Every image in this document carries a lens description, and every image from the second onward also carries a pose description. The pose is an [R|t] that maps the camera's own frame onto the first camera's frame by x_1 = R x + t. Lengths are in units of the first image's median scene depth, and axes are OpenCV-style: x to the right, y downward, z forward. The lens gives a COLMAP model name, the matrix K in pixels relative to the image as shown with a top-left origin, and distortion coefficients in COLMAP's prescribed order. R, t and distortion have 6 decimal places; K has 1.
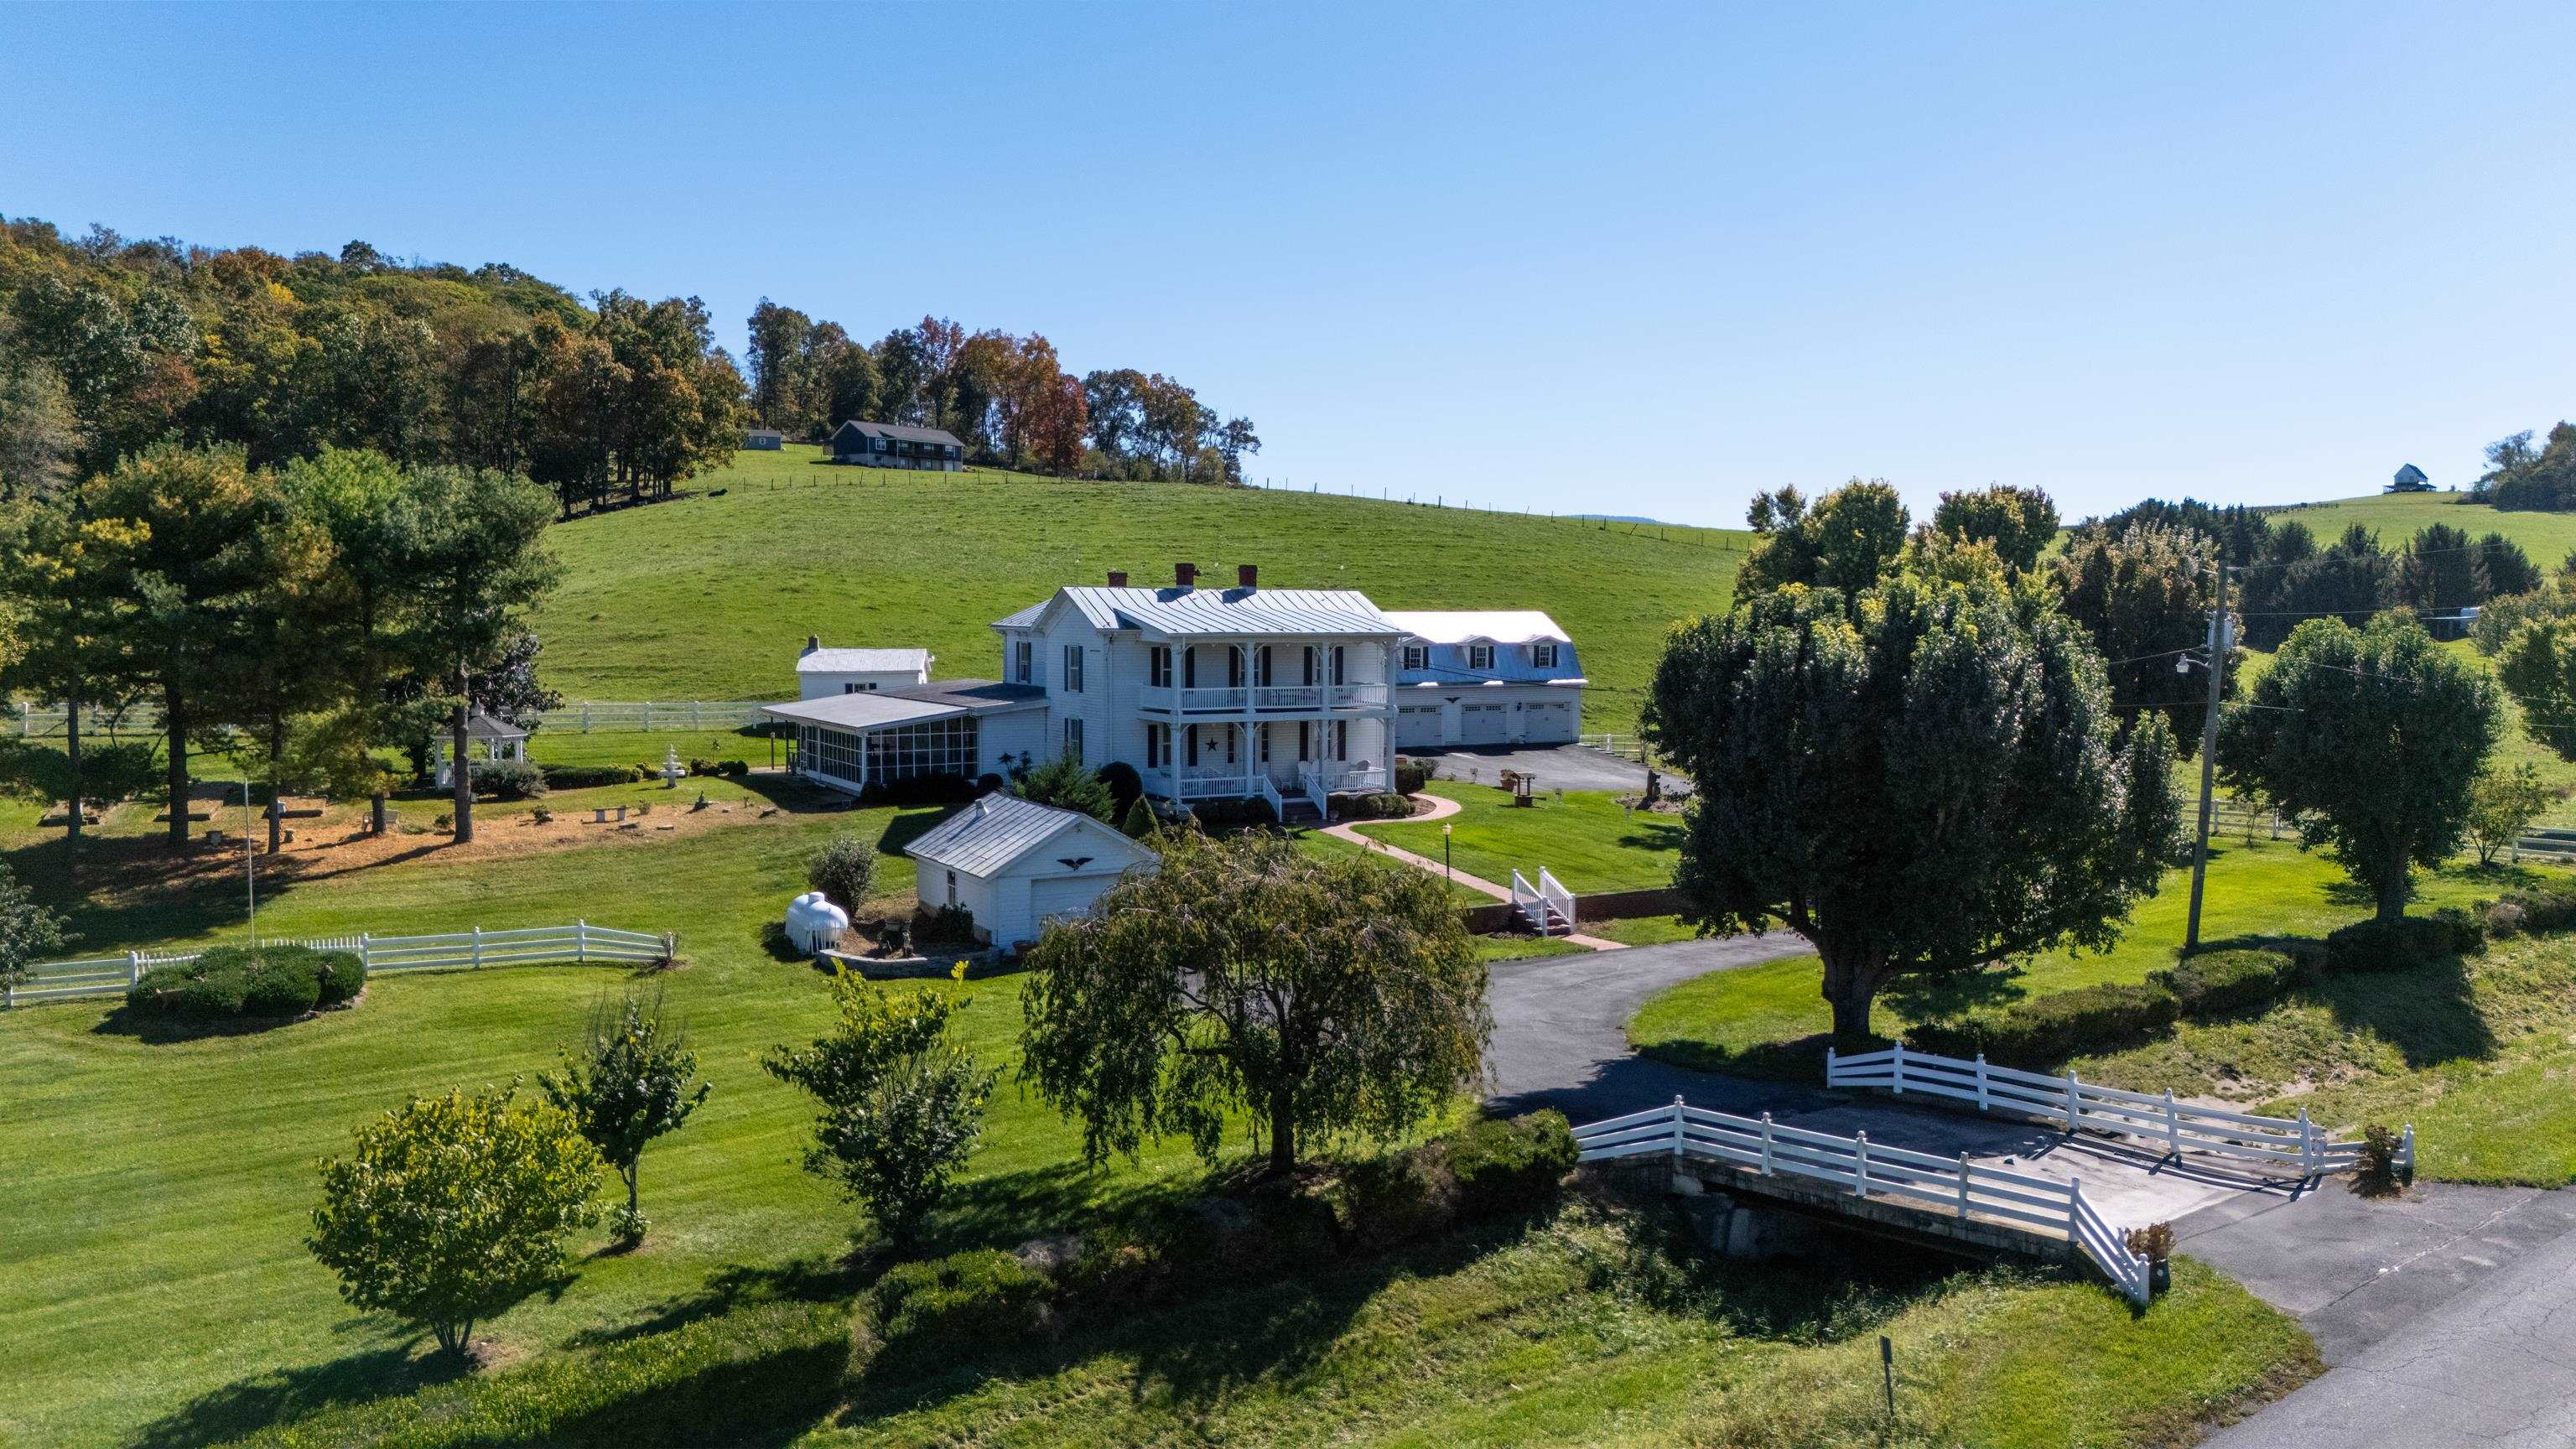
lens RADIAL K [[1885.2, 0, 1286.9], [0, 1885.2, 727.0], [0, 0, 1]] dist [0.065537, -0.058483]
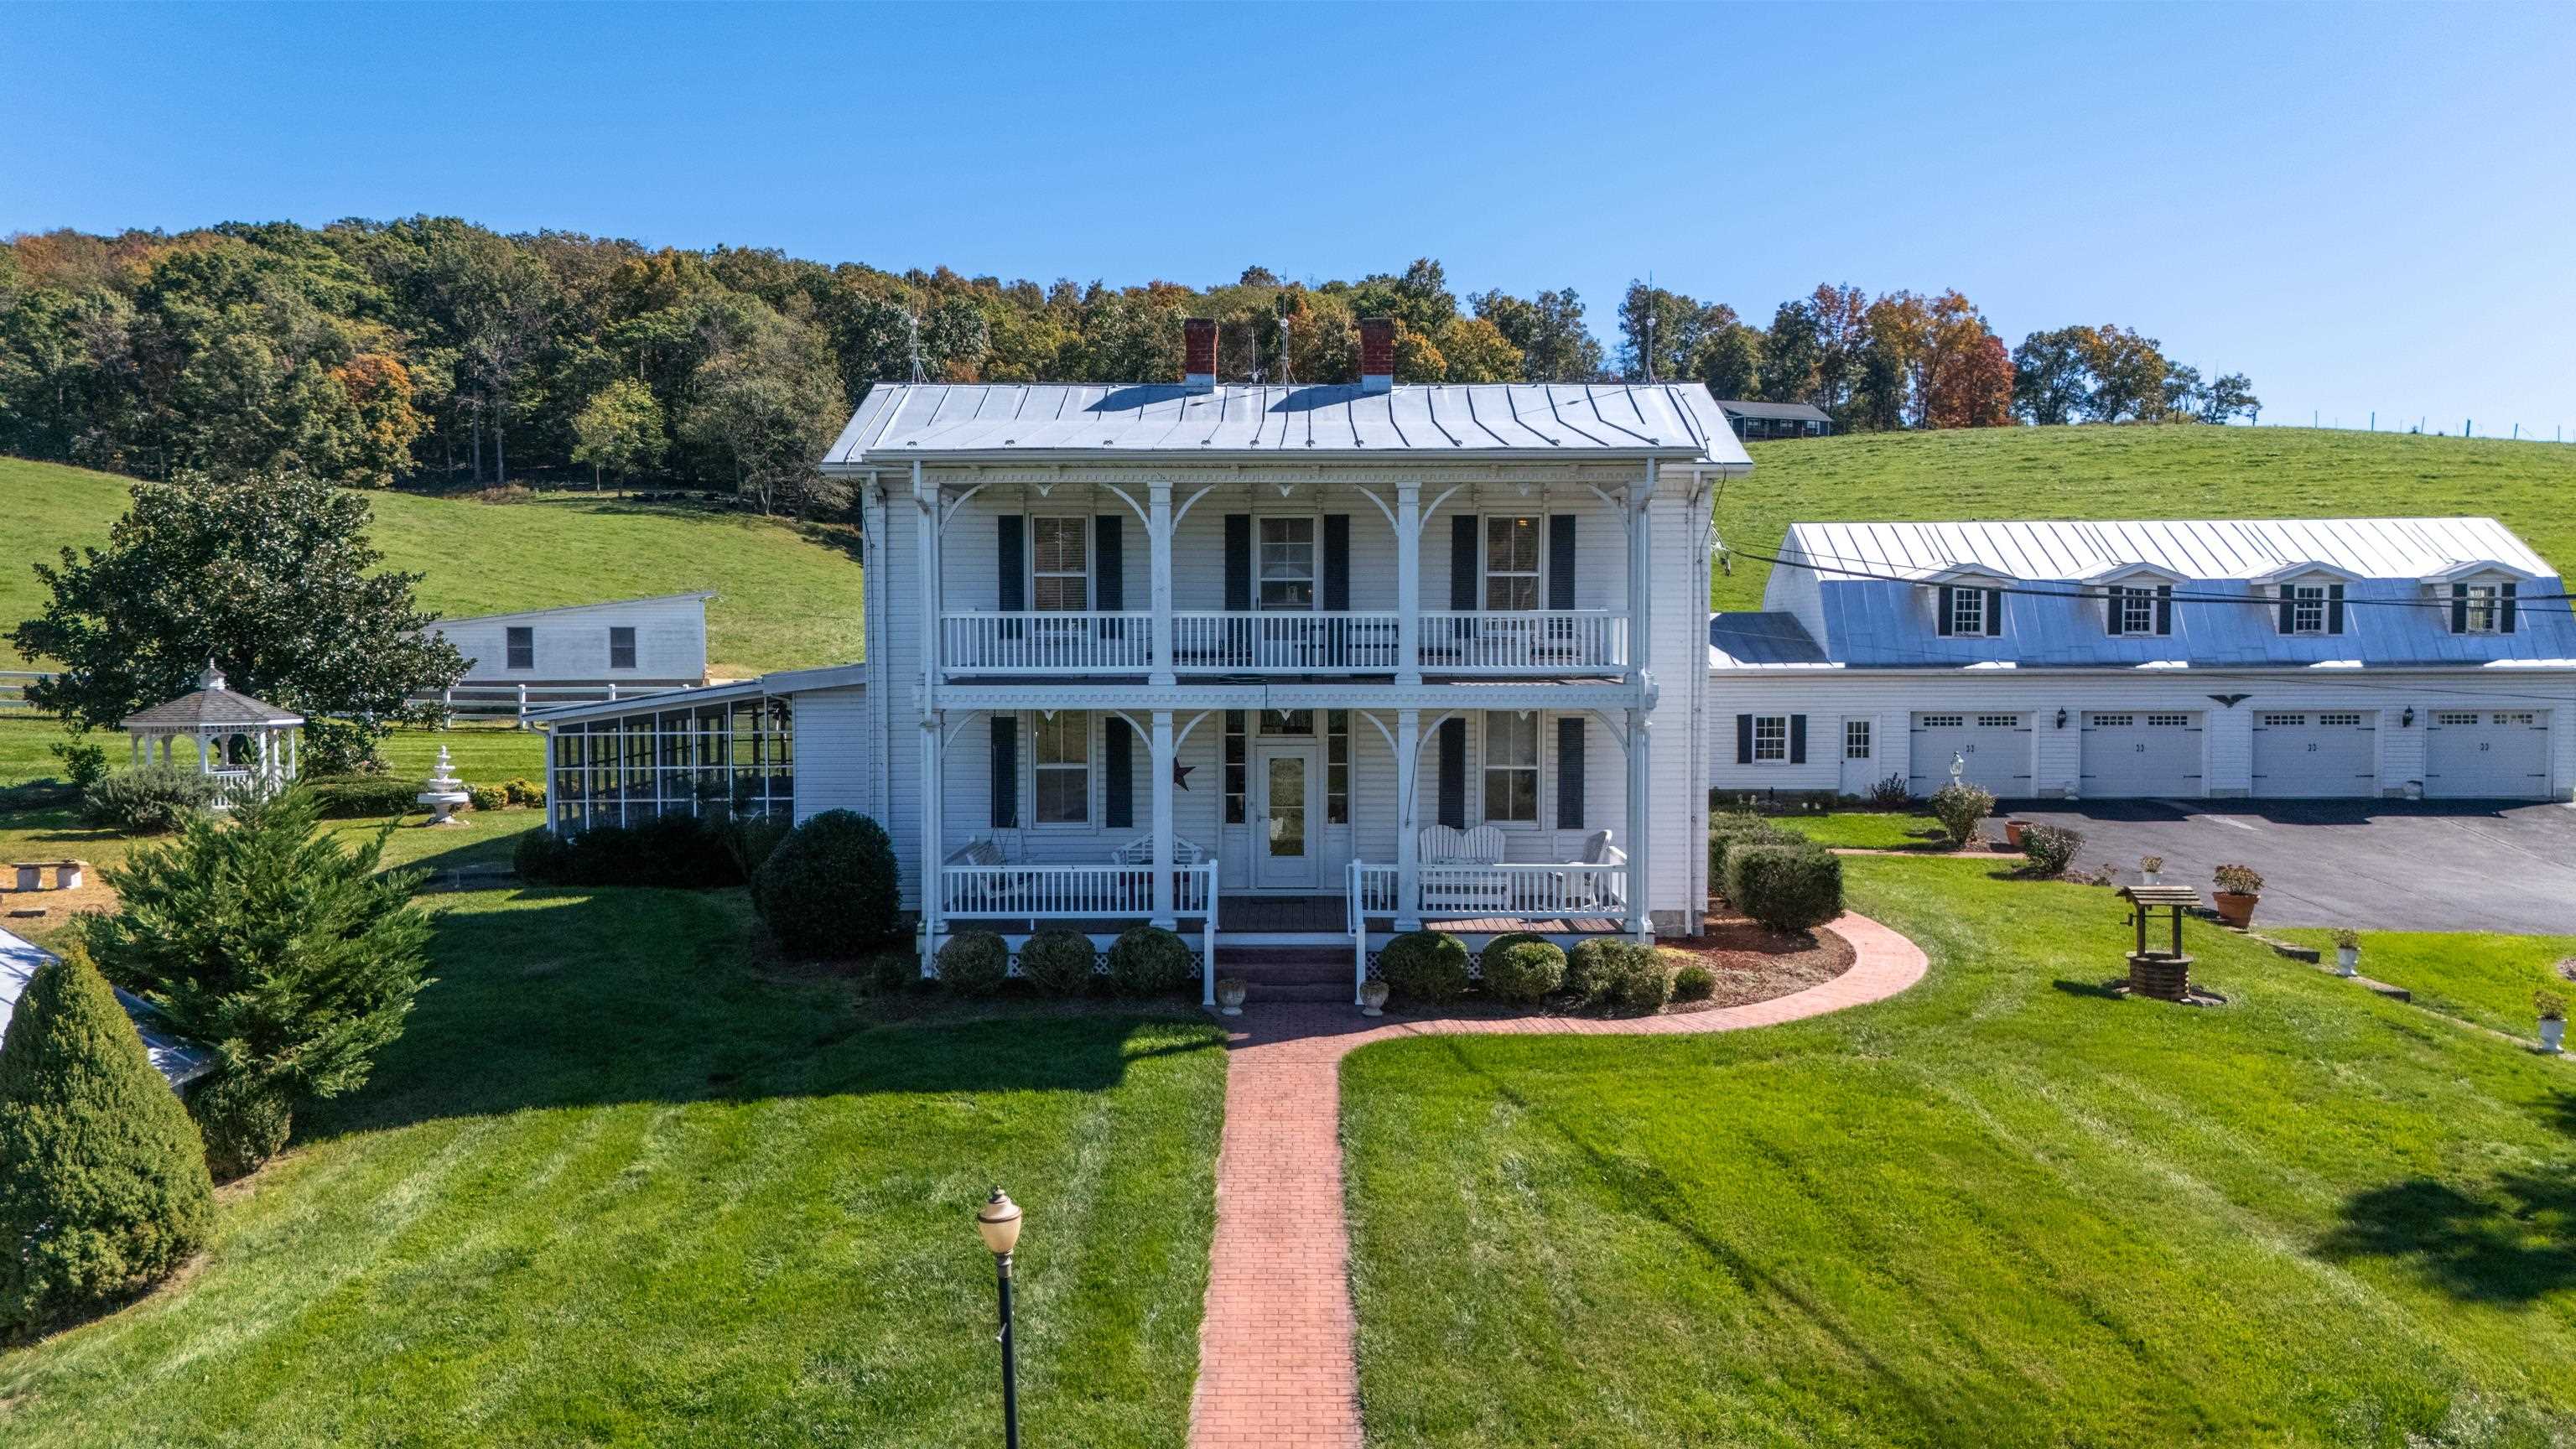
lens RADIAL K [[1885.2, 0, 1283.6], [0, 1885.2, 724.4], [0, 0, 1]] dist [0.065537, -0.058483]
pose [[0.871125, 0.016008, -0.490800, 0.028906], [-0.023170, 0.999695, -0.008519, 0.000291], [0.490514, 0.018794, 0.871231, 0.118233]]
